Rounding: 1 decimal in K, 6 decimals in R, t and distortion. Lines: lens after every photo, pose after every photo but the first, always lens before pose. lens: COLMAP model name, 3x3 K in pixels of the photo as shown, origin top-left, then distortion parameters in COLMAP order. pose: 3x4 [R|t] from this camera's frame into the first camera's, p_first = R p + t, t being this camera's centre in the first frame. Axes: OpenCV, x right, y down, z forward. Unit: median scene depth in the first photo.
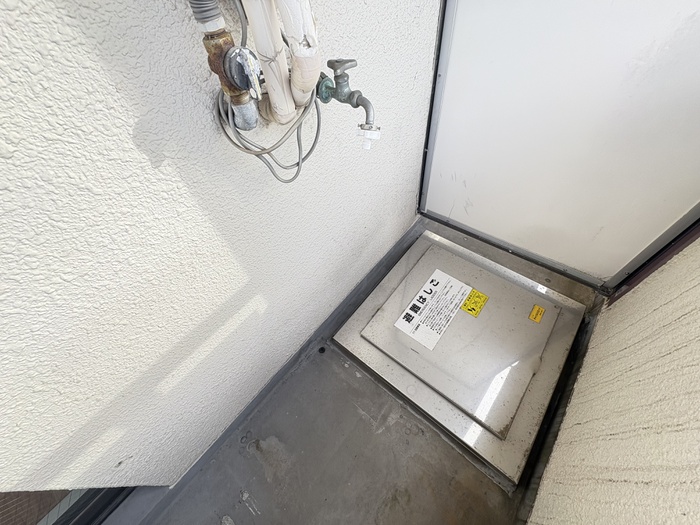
lens RADIAL K [[278.5, 0, 349.3], [0, 278.5, 261.4], [0, 0, 1]] dist [0.000464, 0.000014]
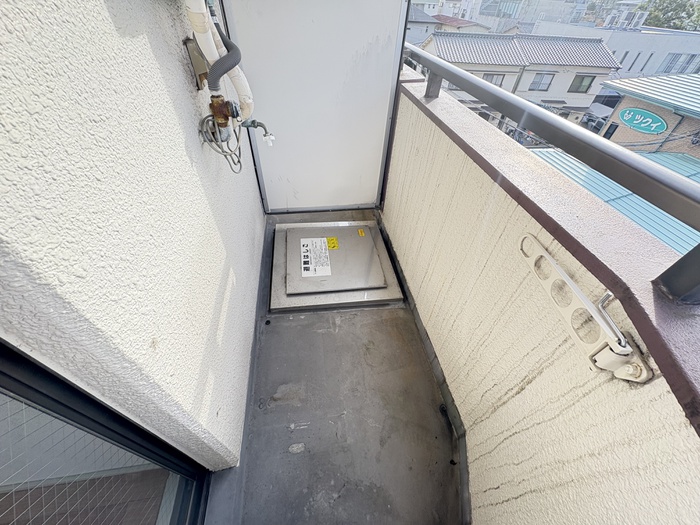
lens RADIAL K [[278.5, 0, 349.3], [0, 278.5, 261.4], [0, 0, 1]] dist [0.000464, 0.000014]
pose [[0.662399, -0.431793, 0.612195, -0.529904], [0.525563, 0.850190, 0.030993, 0.248479], [-0.533865, 0.301217, 0.790099, -0.290273]]
